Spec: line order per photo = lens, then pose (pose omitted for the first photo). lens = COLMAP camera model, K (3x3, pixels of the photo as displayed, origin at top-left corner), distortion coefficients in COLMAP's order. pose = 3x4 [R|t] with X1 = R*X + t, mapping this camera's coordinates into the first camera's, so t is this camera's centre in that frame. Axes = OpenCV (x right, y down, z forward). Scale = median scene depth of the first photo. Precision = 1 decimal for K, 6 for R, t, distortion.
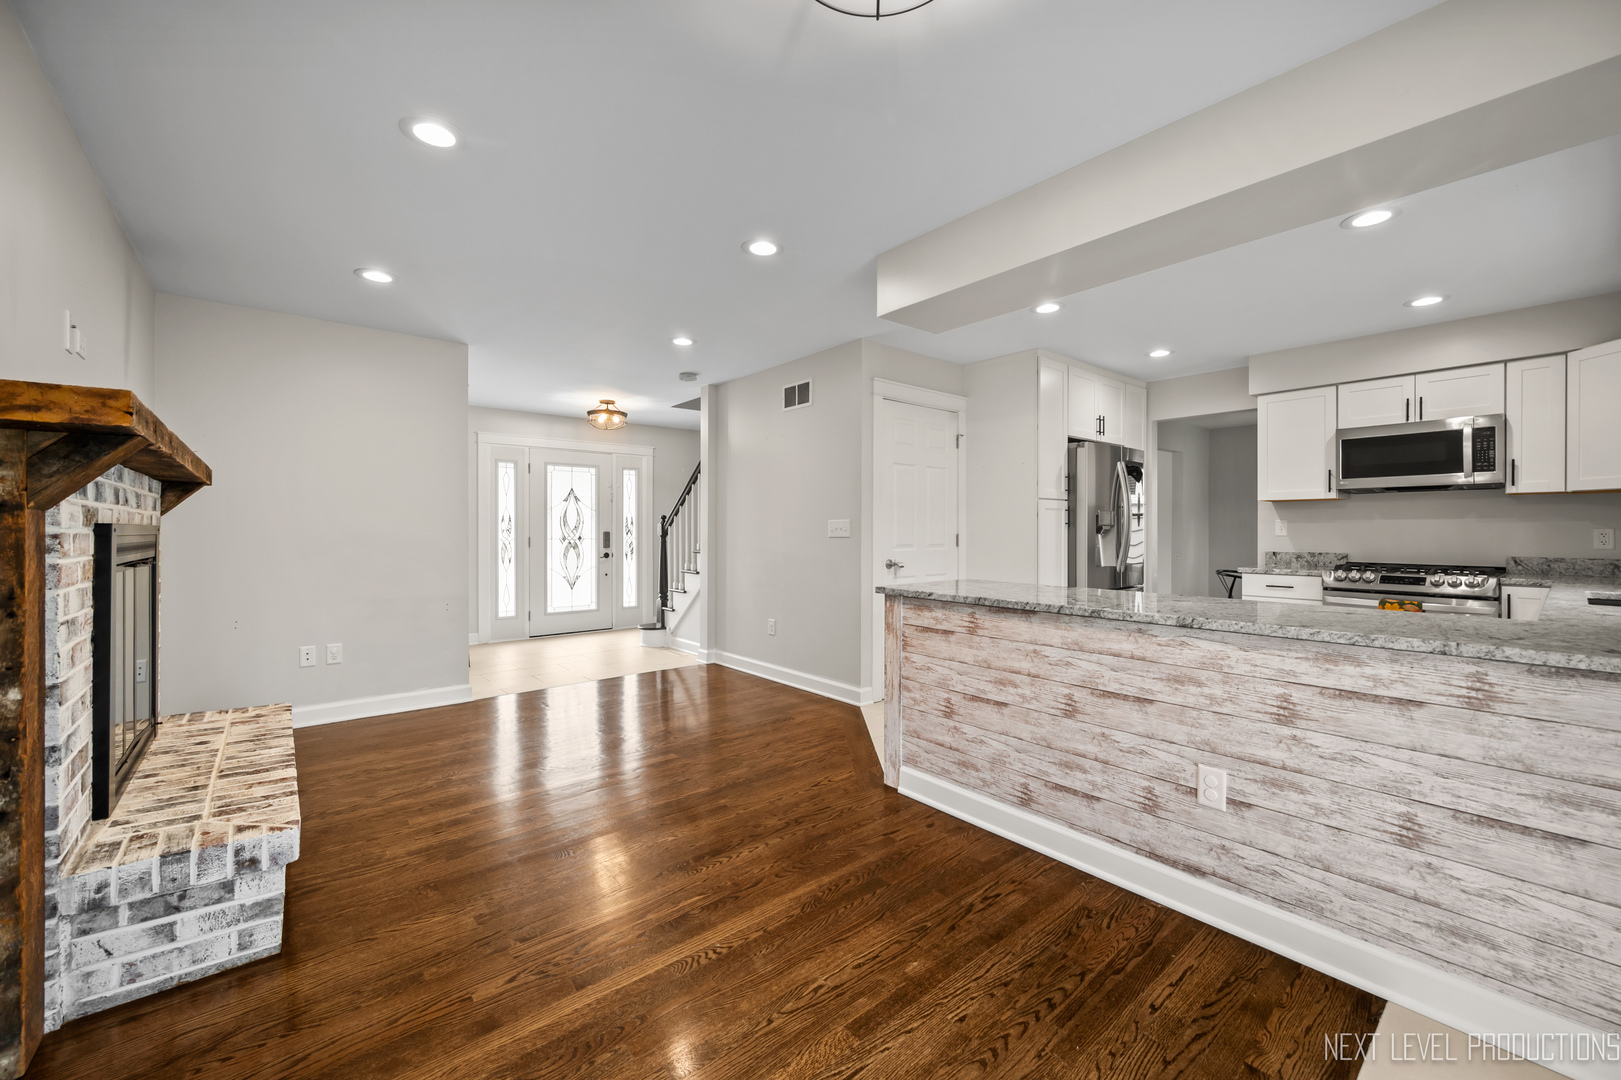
lens RADIAL K [[643.0, 0, 813.9], [0, 643.0, 531.0], [0, 0, 1]] dist [-0.002017, 0.000000]
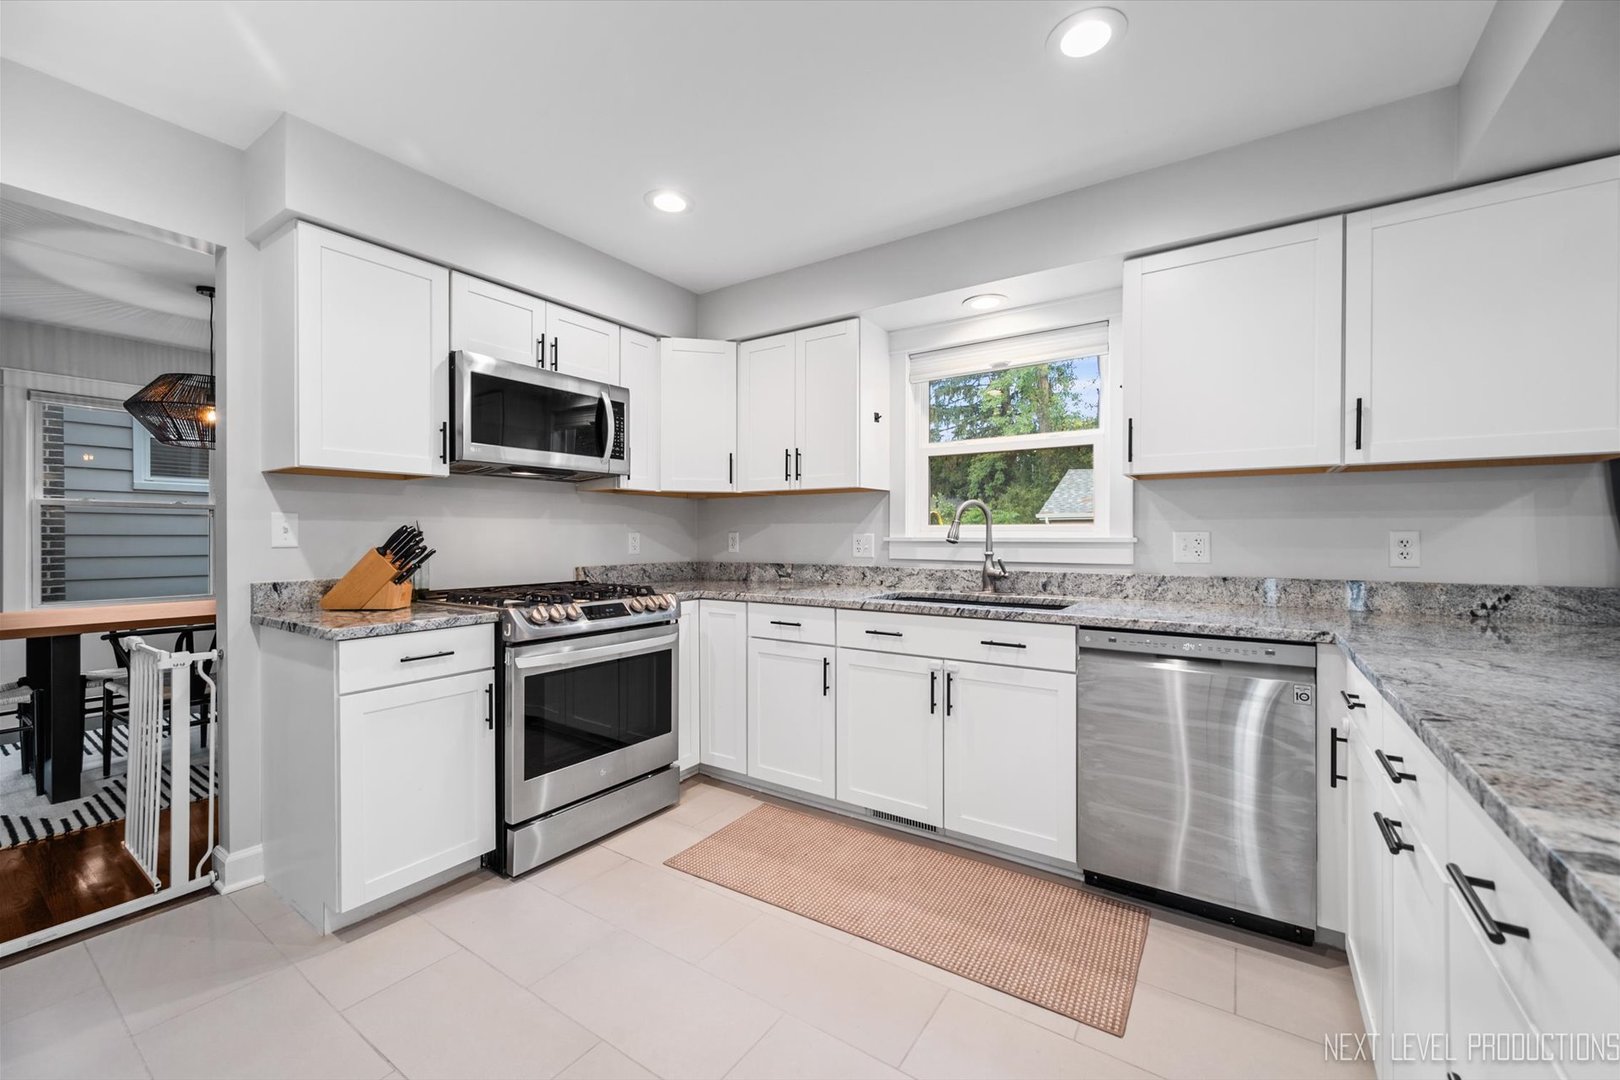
lens RADIAL K [[649.6, 0, 809.6], [0, 649.6, 535.7], [0, 0, 1]] dist [0.000898, -0.000378]
pose [[-0.285934, -0.001054, 0.958249, 0.198044], [0.001037, 0.999998, 0.001409, -0.000096], [-0.958249, 0.001397, -0.285933, 0.875827]]
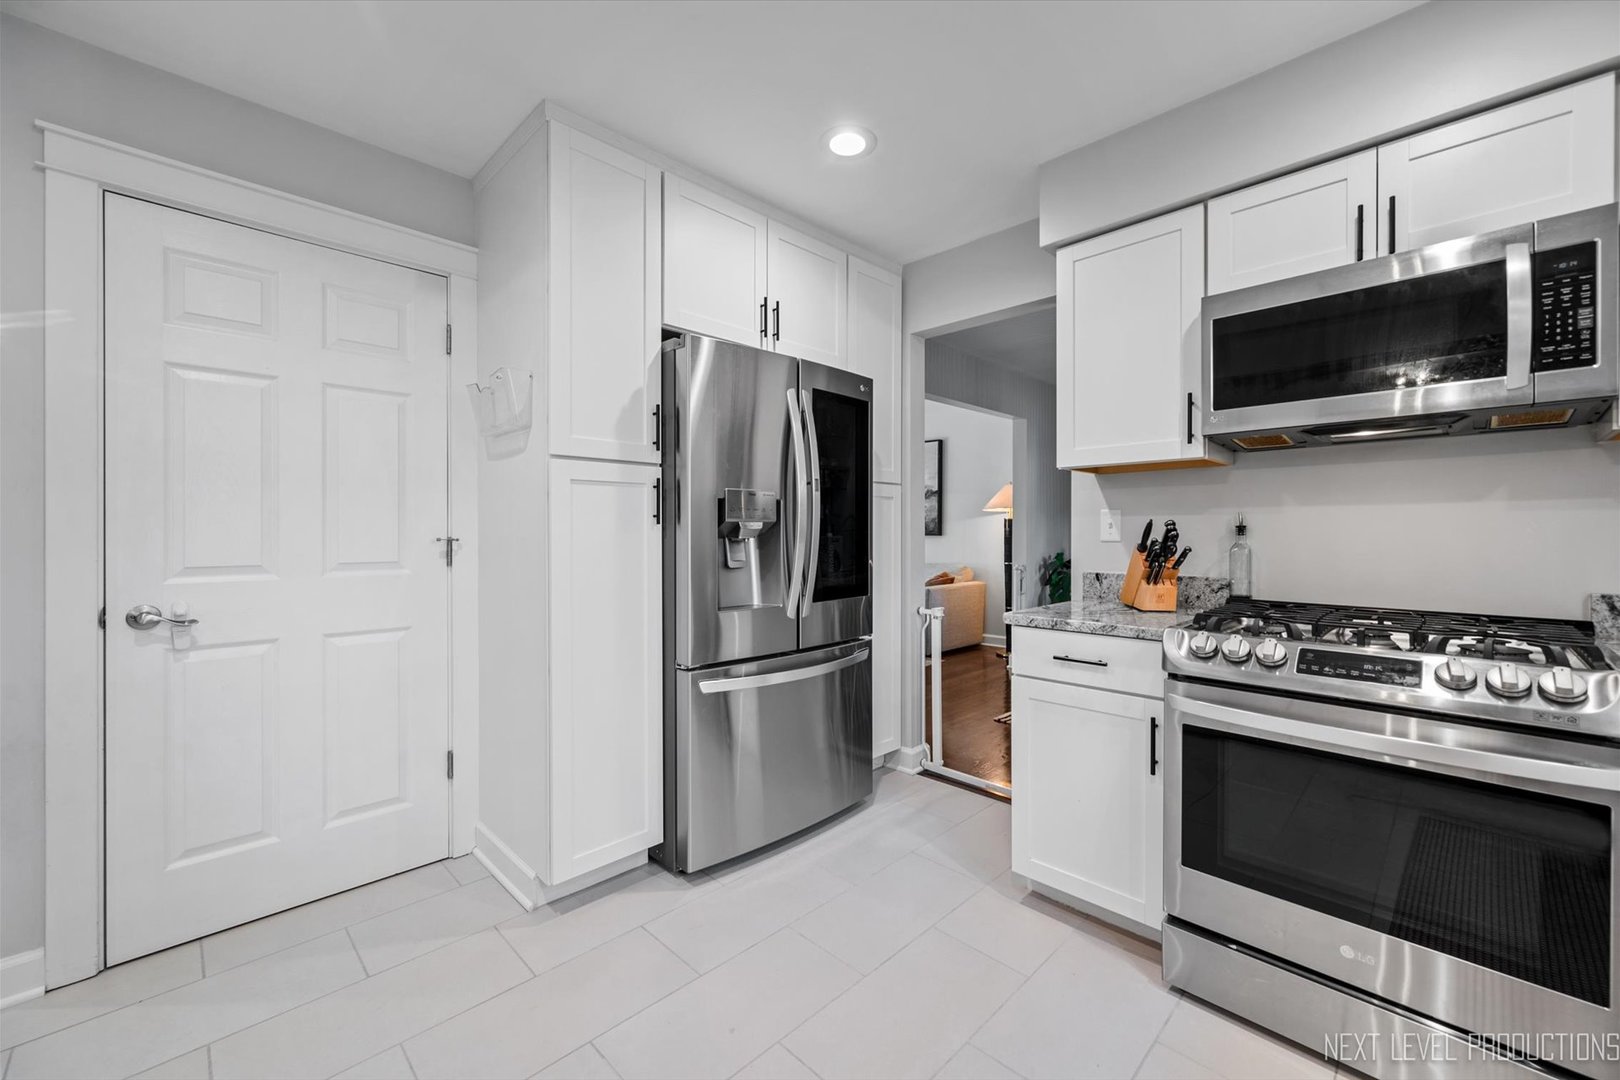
lens RADIAL K [[649.6, 0, 815.0], [0, 649.6, 530.8], [0, 0, 1]] dist [0.000898, -0.000378]
pose [[0.995730, -0.002982, 0.092269, 0.511685], [0.002771, 0.999993, 0.002416, -0.001930], [-0.092275, -0.002150, 0.995731, 0.586097]]
